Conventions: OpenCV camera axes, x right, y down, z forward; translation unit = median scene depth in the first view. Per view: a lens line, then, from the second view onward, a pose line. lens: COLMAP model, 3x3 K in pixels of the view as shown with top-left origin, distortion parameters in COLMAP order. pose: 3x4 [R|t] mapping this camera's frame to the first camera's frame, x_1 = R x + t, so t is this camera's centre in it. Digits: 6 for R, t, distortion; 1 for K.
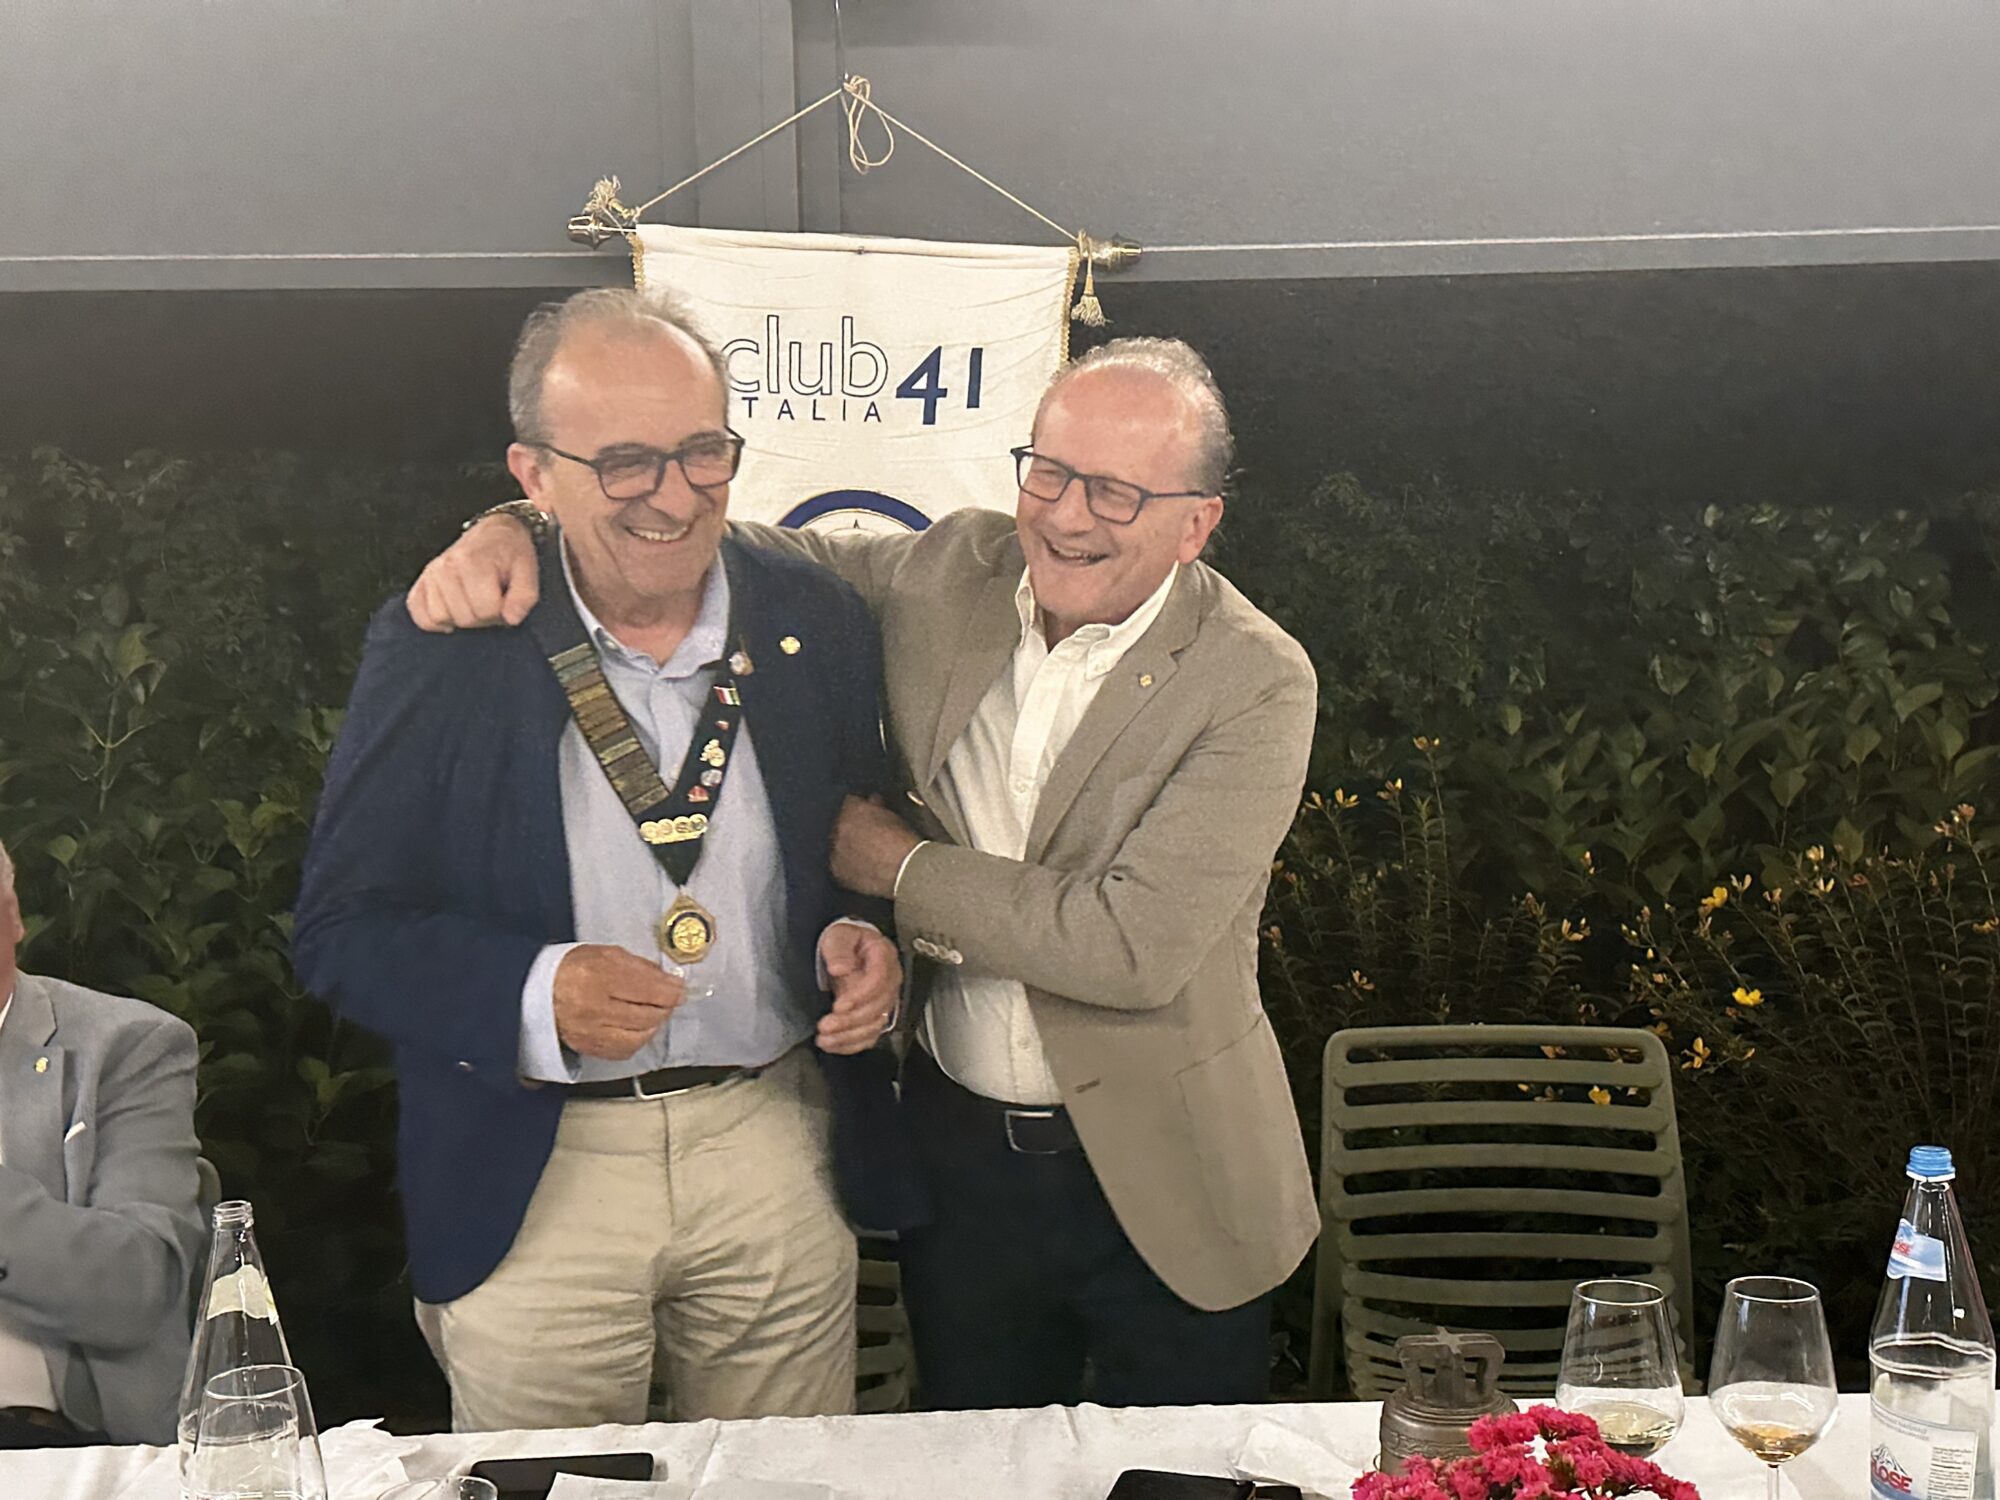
lens RADIAL K [[2618.9, 0, 991.4], [0, 2618.9, 710.2], [0, 0, 1]] dist [0.166640, 0.000000]
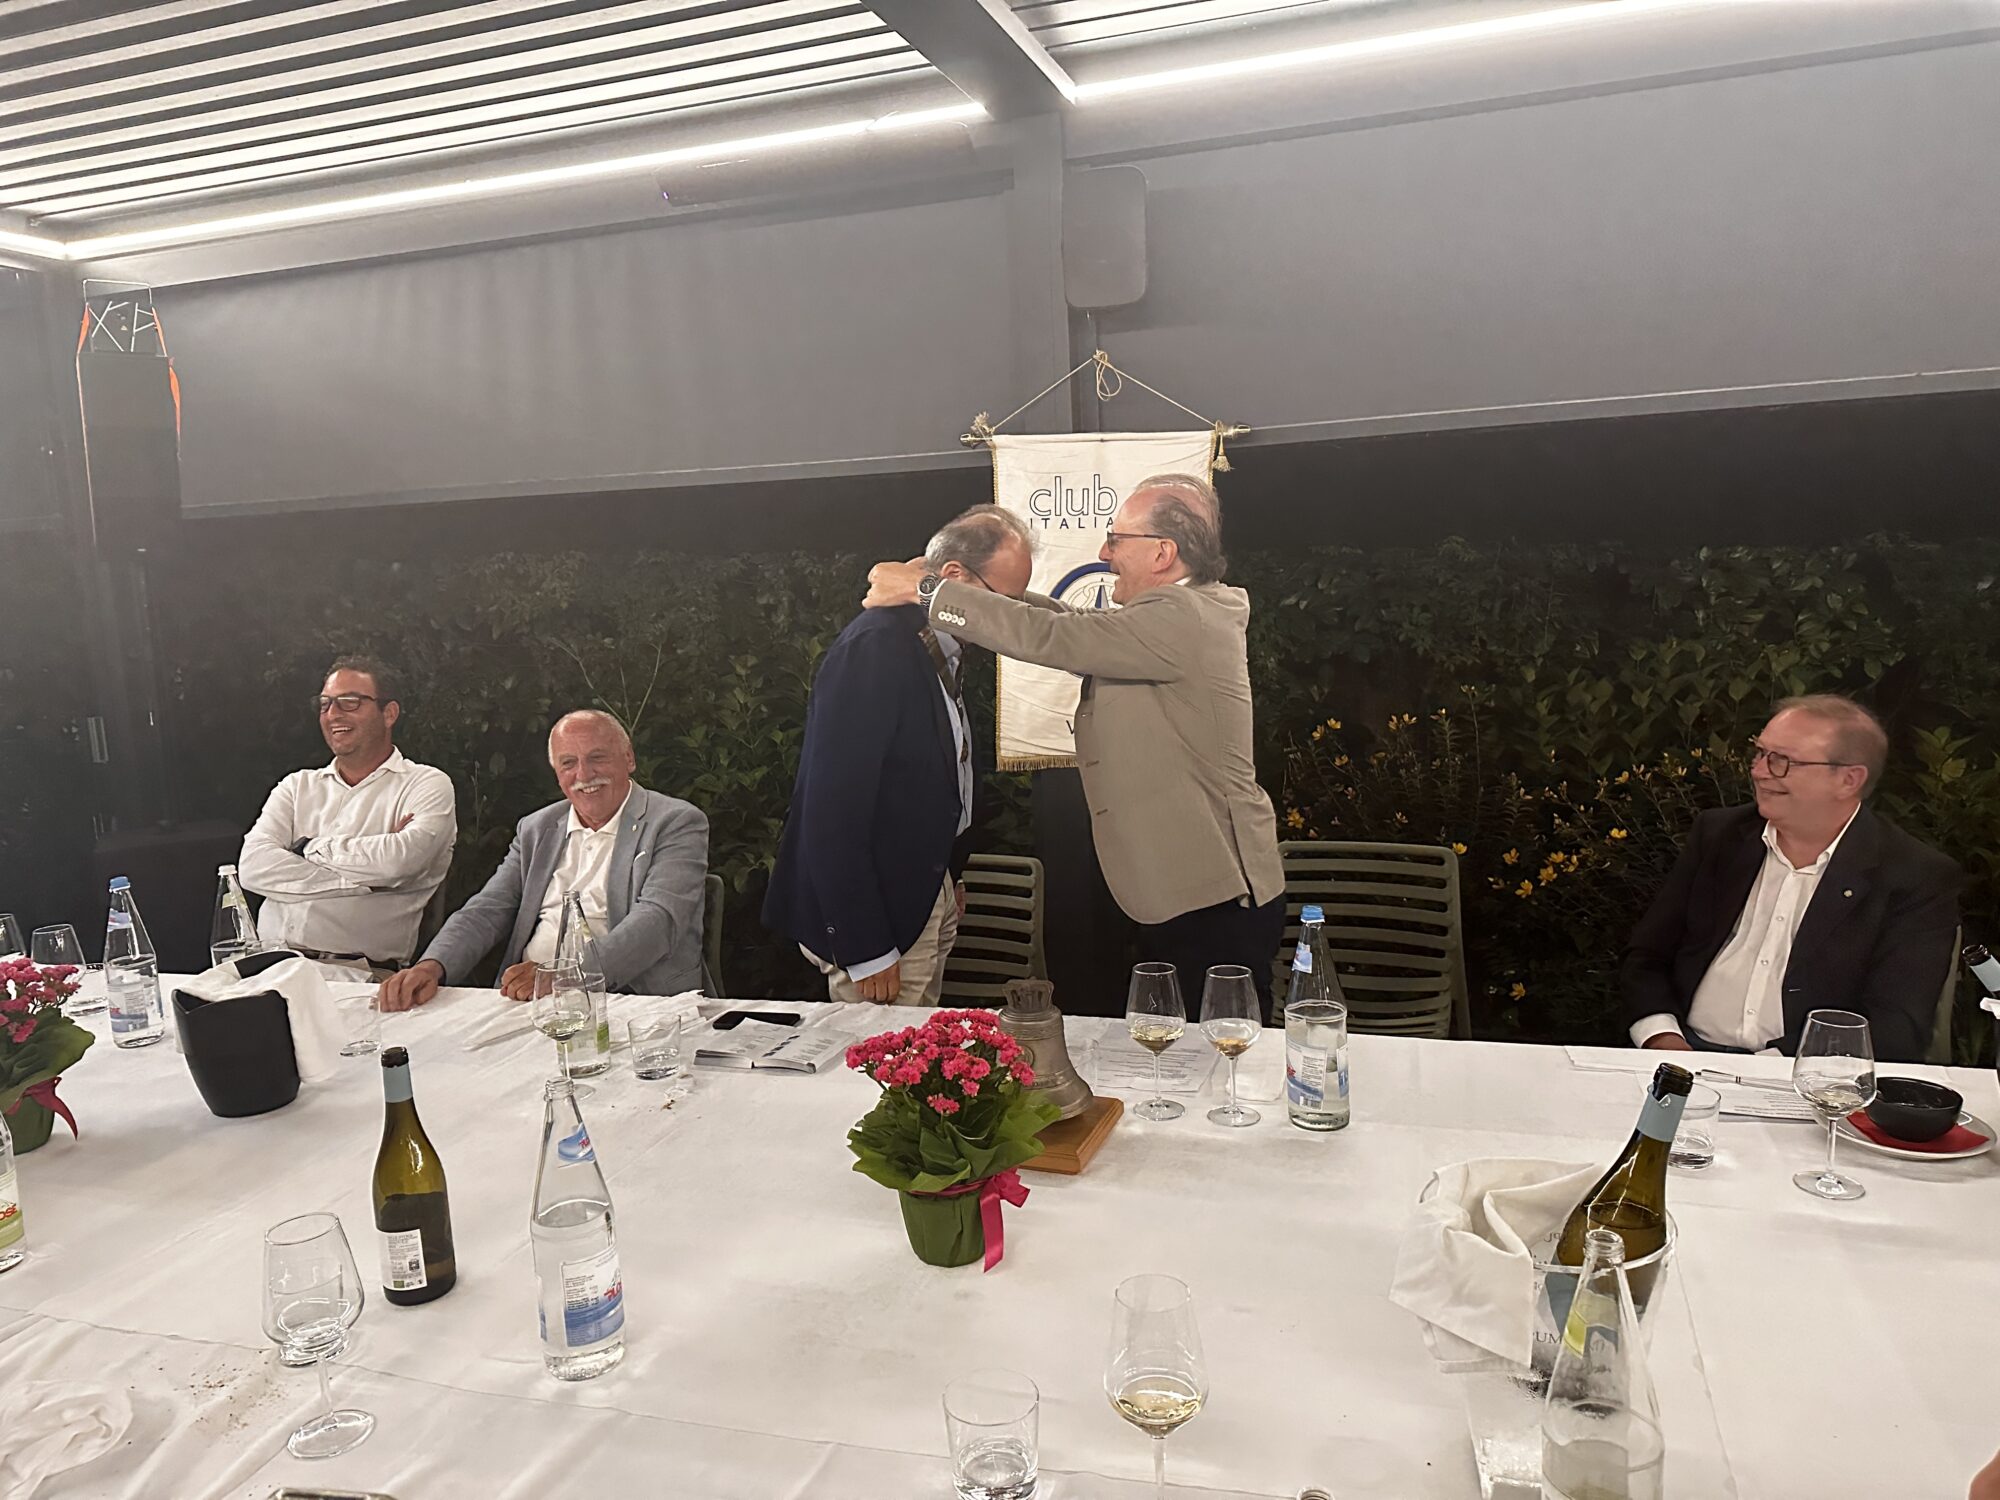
lens RADIAL K [[1354.6, 0, 989.2], [0, 1354.6, 766.9], [0, 0, 1]] dist [0.061964, -0.023113]
pose [[0.931867, 0.022391, -0.362110, 0.243047], [0.004613, 0.997282, 0.073540, -0.005738], [0.362772, -0.070200, 0.929230, 0.005280]]
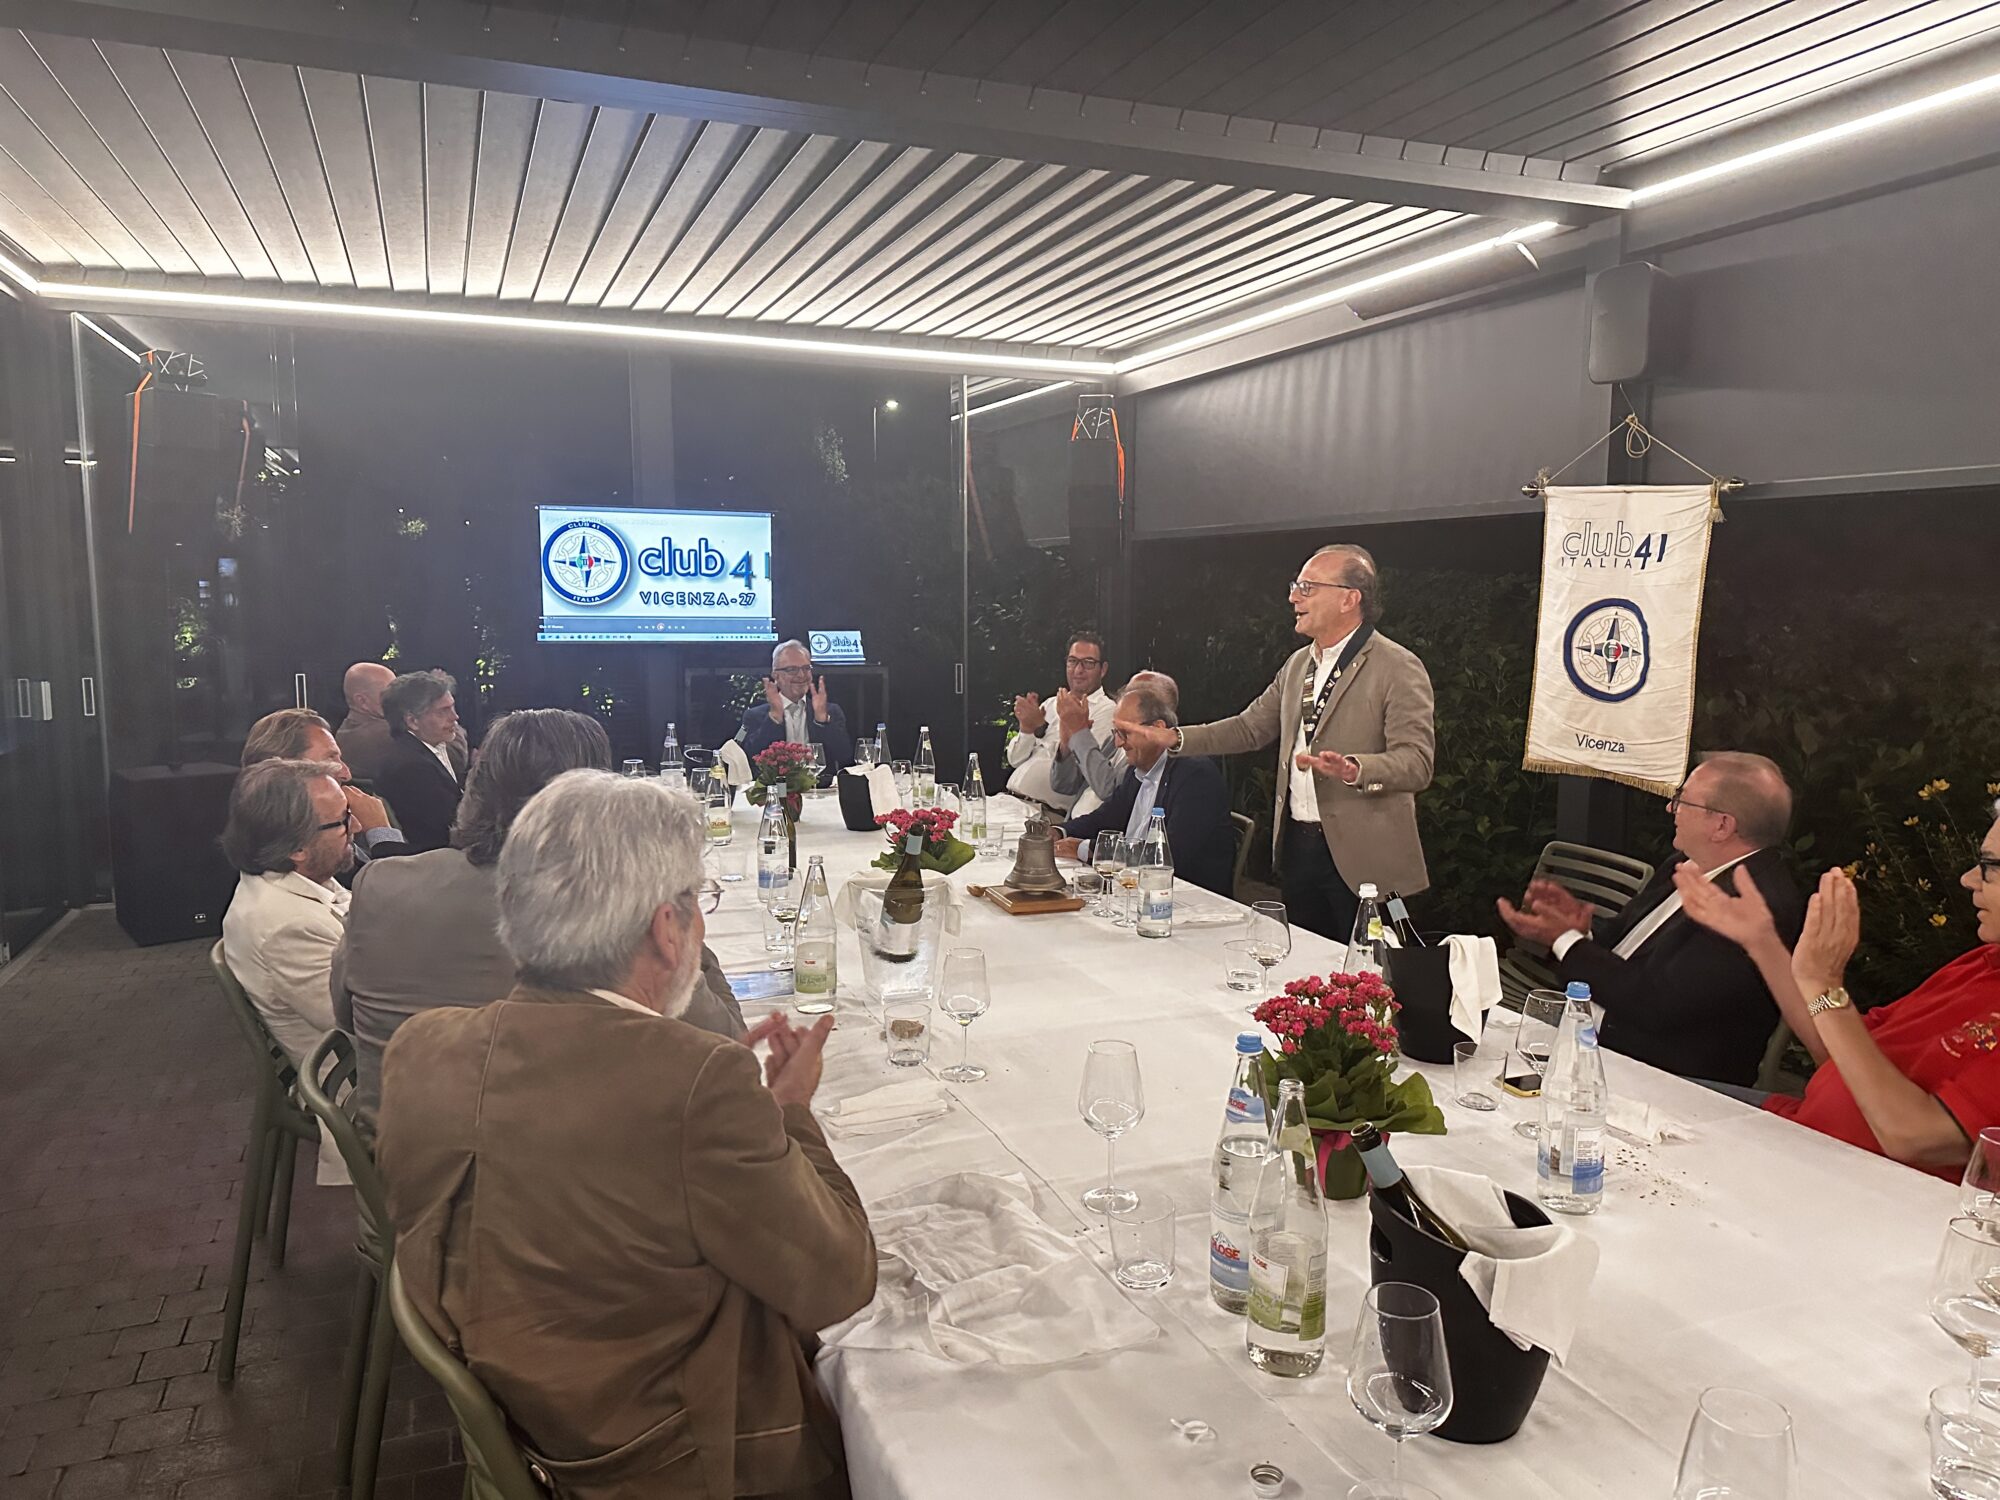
lens RADIAL K [[1354.6, 0, 999.8], [0, 1354.6, 734.6], [0, 0, 1]] dist [0.061964, -0.023113]
pose [[0.330284, 0.121772, -0.935994, 0.883909], [-0.092565, 0.991042, 0.096271, -0.032349], [0.939332, 0.054843, 0.338597, 0.112846]]
